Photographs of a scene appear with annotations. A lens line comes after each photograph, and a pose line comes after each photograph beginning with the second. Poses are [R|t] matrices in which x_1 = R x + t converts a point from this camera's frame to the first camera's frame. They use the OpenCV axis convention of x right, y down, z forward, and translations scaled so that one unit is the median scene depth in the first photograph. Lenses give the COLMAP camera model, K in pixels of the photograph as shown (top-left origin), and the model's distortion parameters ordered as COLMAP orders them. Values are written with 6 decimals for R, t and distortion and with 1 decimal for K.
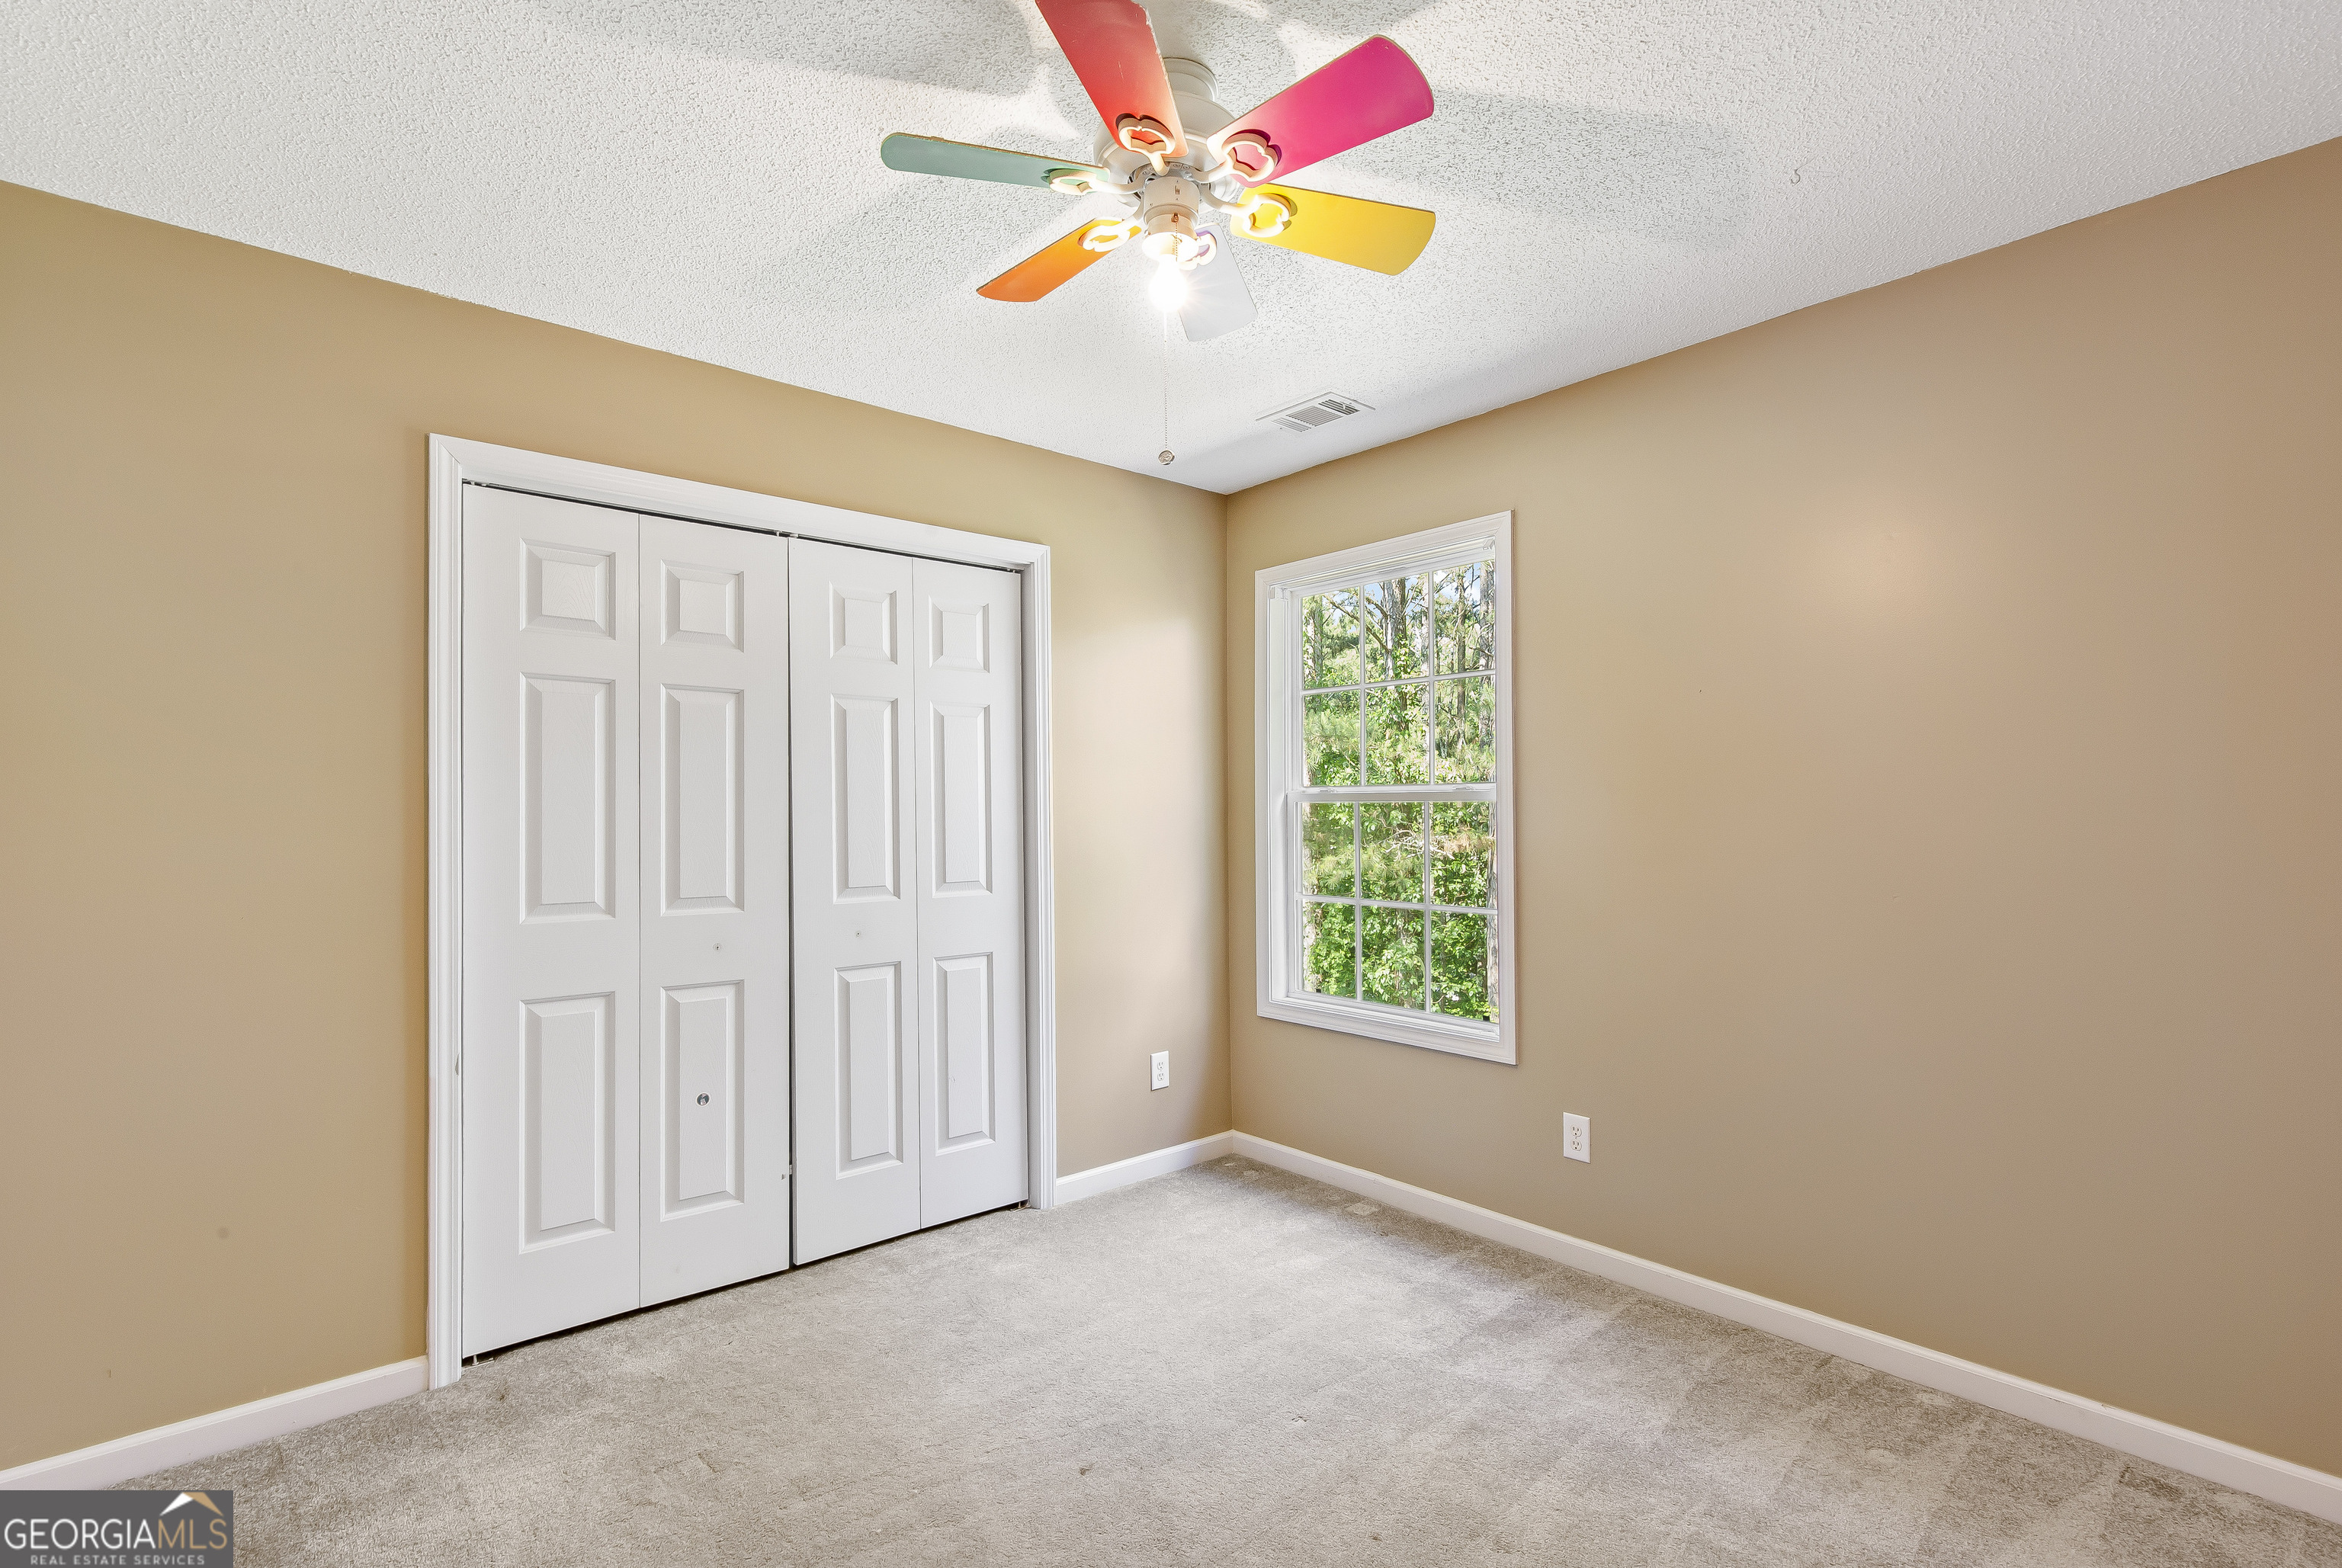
lens RADIAL K [[1076.3, 0, 1174.8], [0, 1076.3, 815.4], [0, 0, 1]] dist [-0.000992, -0.000334]
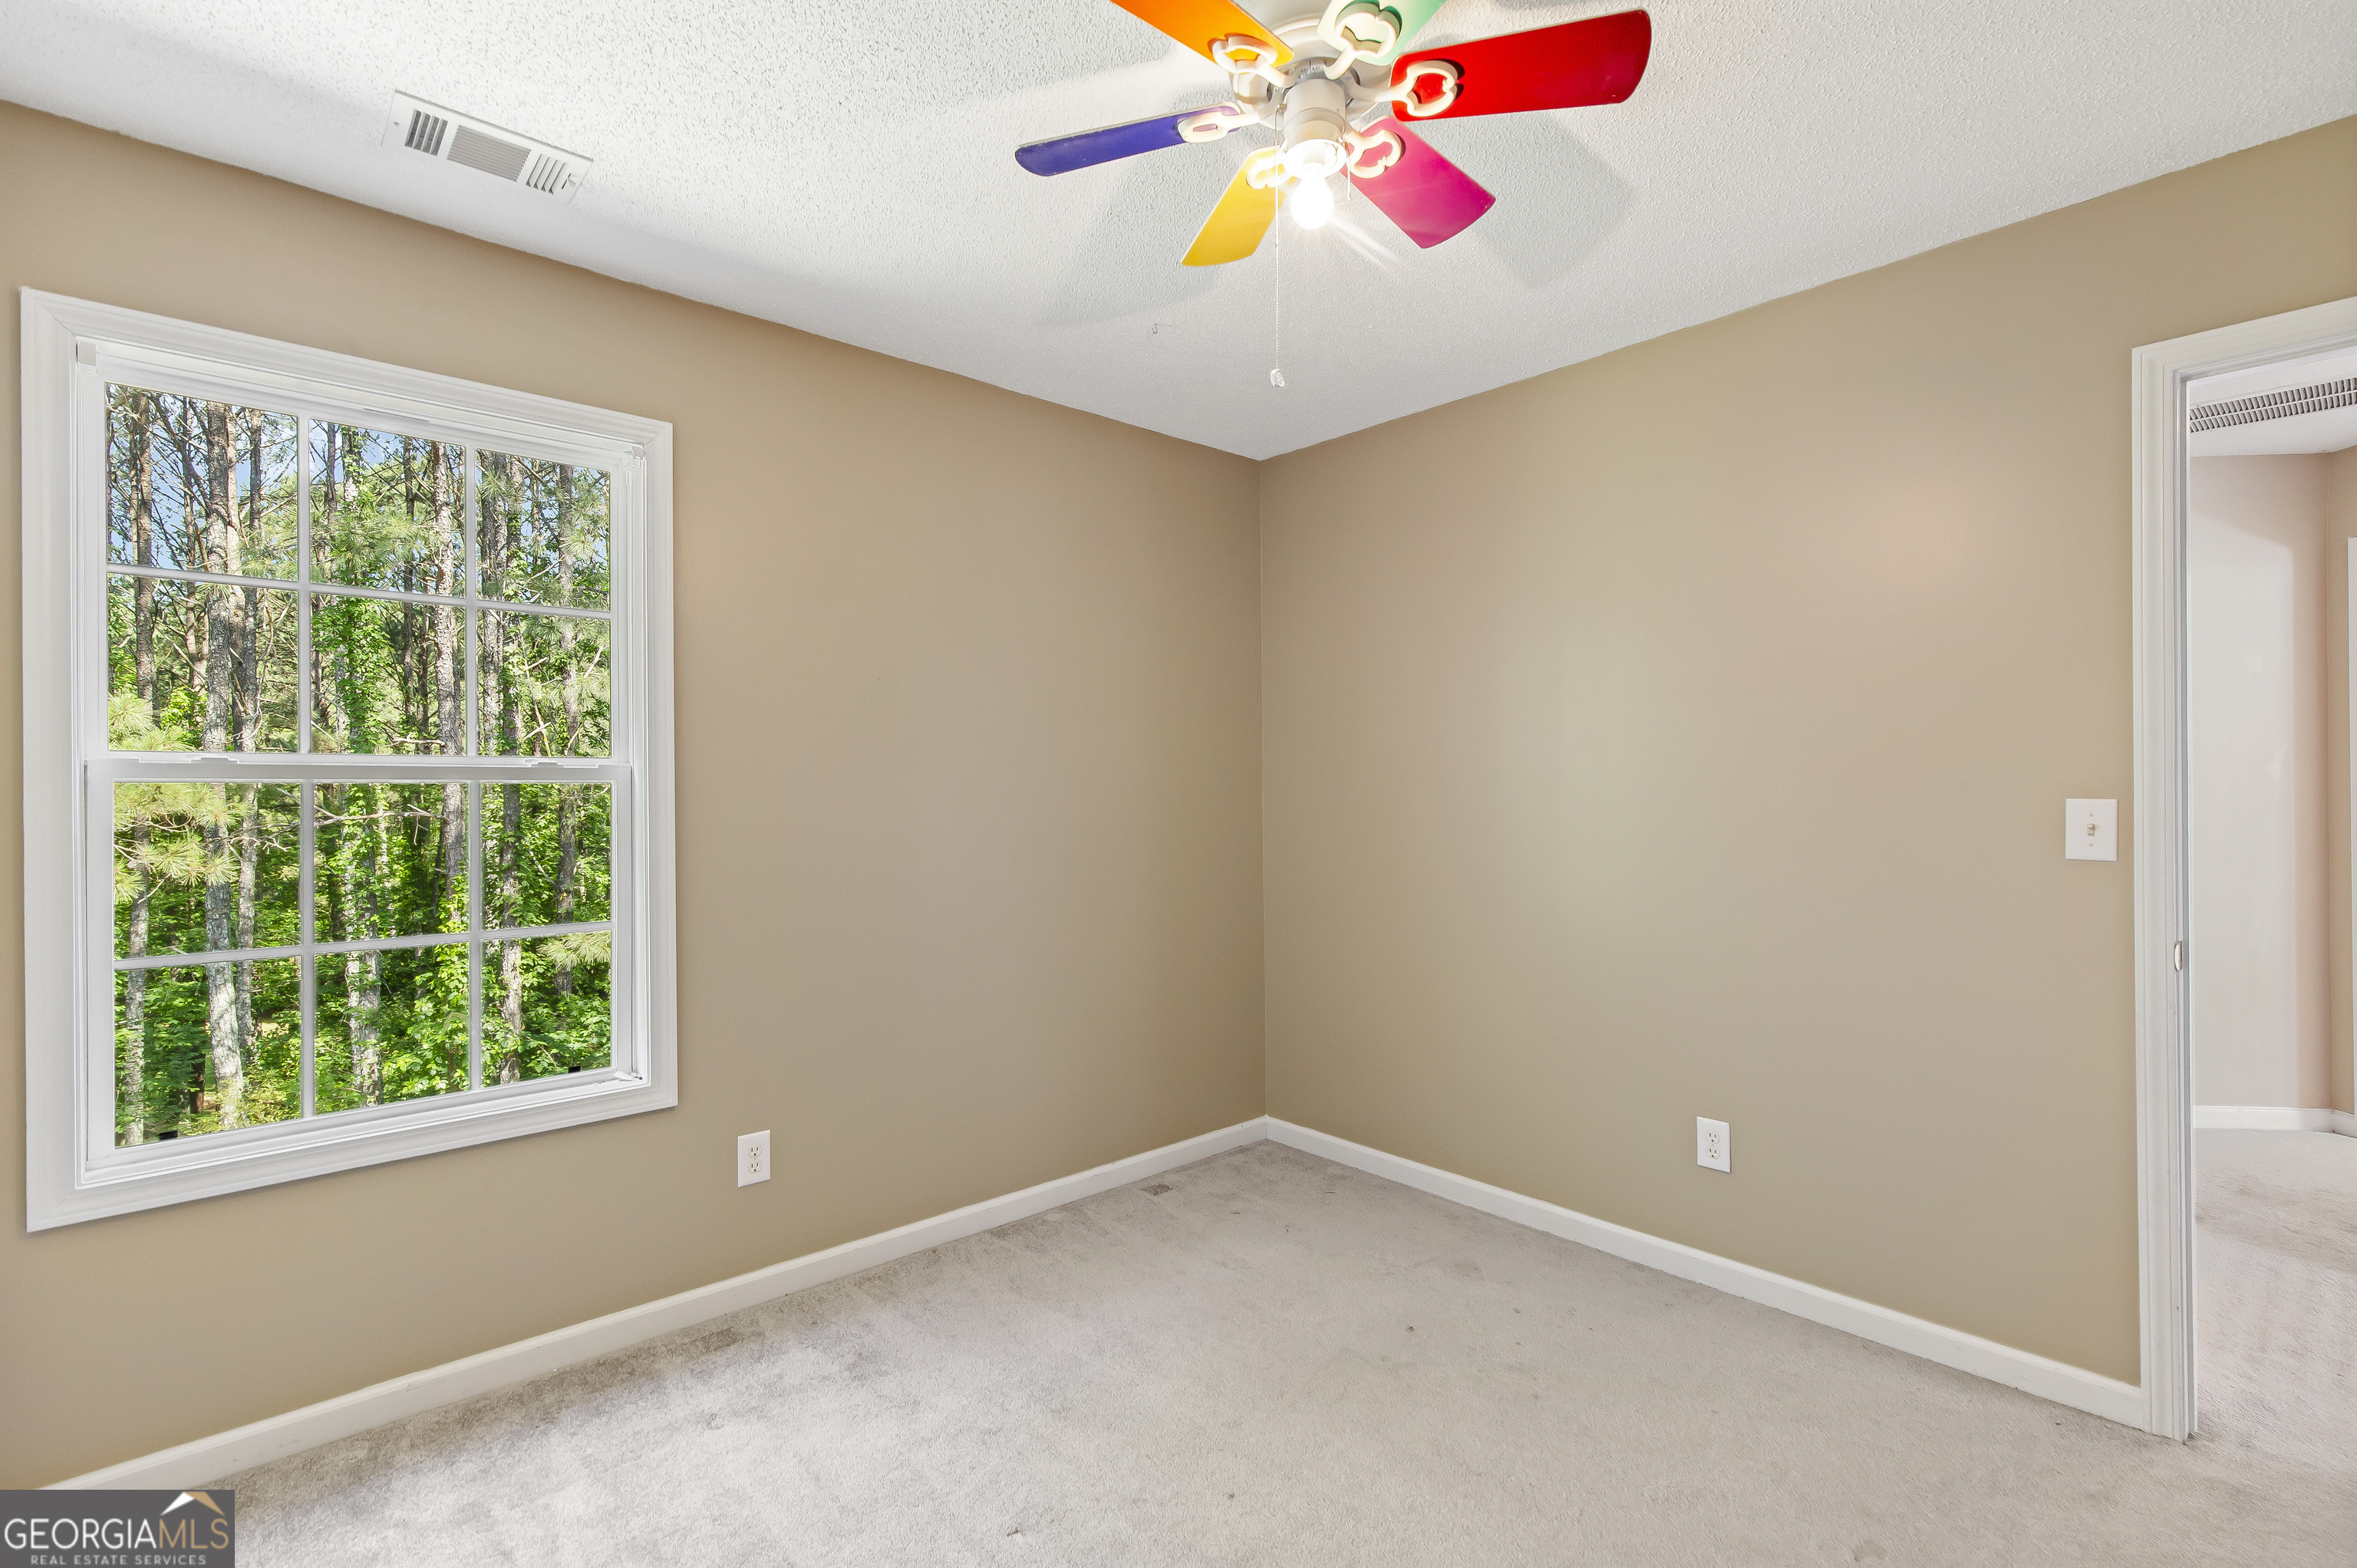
lens RADIAL K [[1081.4, 0, 1172.5], [0, 1081.4, 789.2], [0, 0, 1]] dist [0.001607, 0.000203]
pose [[-0.020313, -0.001907, 0.999792, -0.560499], [0.003934, 0.999990, 0.001987, -0.008746], [-0.999786, 0.003973, -0.020305, 0.704094]]
